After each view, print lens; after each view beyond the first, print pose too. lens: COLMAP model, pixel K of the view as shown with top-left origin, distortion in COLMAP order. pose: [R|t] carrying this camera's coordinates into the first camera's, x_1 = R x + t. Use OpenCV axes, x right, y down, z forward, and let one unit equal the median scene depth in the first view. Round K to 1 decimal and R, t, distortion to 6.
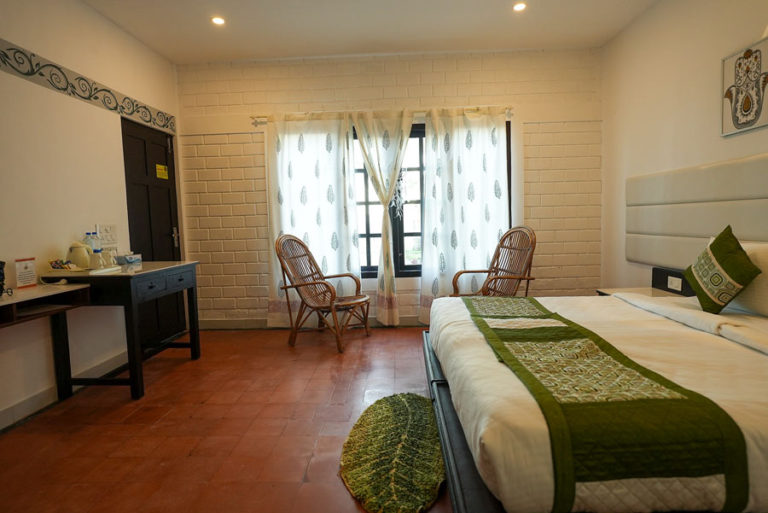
lens RADIAL K [[454.6, 0, 383.3], [0, 454.6, 254.7], [0, 0, 1]] dist [-0.000703, 0.000339]
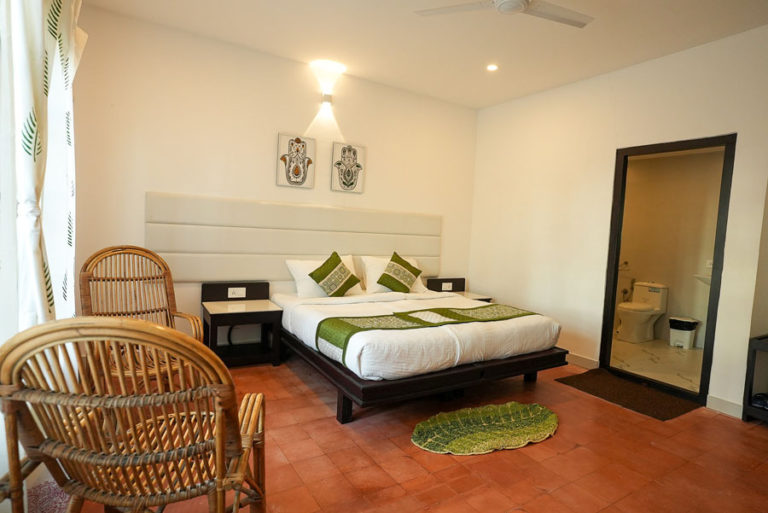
lens RADIAL K [[454.6, 0, 383.8], [0, 454.6, 256.8], [0, 0, 1]] dist [-0.000703, 0.000339]
pose [[-0.574302, -0.012727, 0.818544, -0.692118], [0.049823, 0.997482, 0.050466, -0.089282], [-0.817126, 0.069765, -0.572222, 1.650863]]
